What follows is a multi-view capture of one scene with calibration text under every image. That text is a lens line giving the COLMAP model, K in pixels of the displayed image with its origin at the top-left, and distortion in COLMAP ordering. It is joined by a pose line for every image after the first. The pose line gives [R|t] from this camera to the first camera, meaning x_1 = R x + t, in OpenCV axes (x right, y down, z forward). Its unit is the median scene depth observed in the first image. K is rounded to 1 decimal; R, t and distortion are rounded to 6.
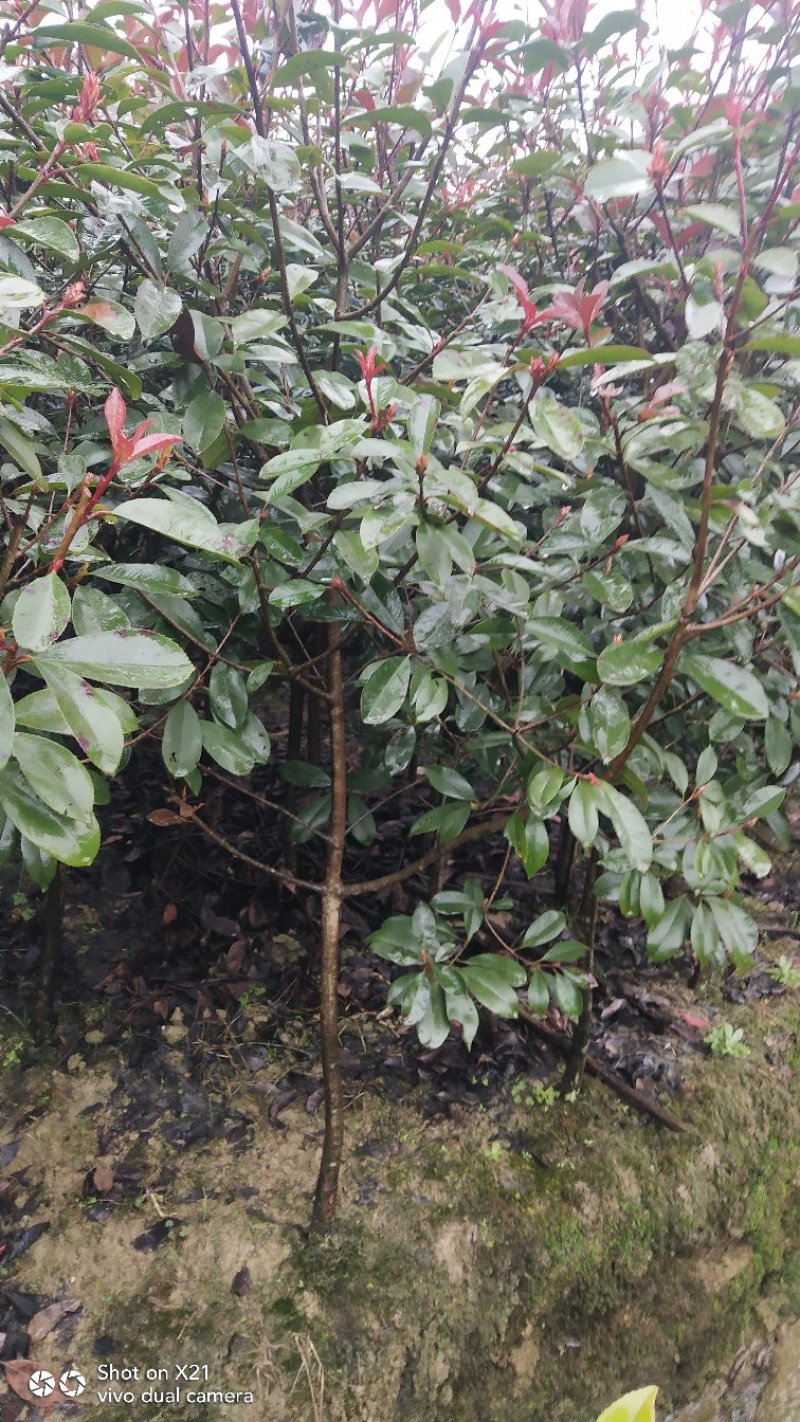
lens RADIAL K [[1093.4, 0, 398.9], [0, 1093.4, 717.3], [0, 0, 1]] dist [-0.020703, 0.058778]
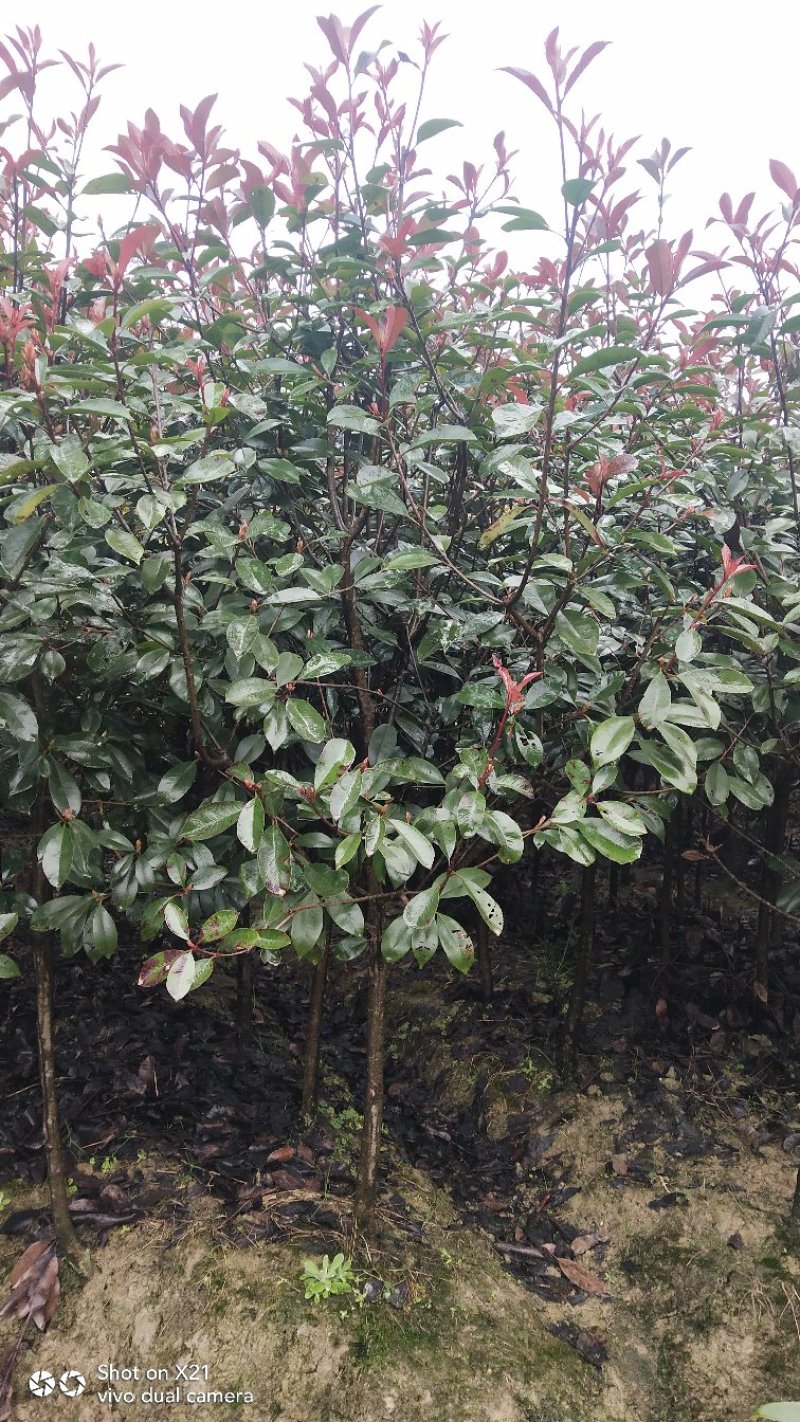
lens RADIAL K [[1093.4, 0, 393.4], [0, 1093.4, 707.5], [0, 0, 1]] dist [-0.020703, 0.058778]
pose [[0.922133, -0.003716, -0.386856, -0.013752], [-0.087590, 0.971983, -0.218123, 0.200011], [0.376828, 0.235023, 0.895971, -0.406372]]
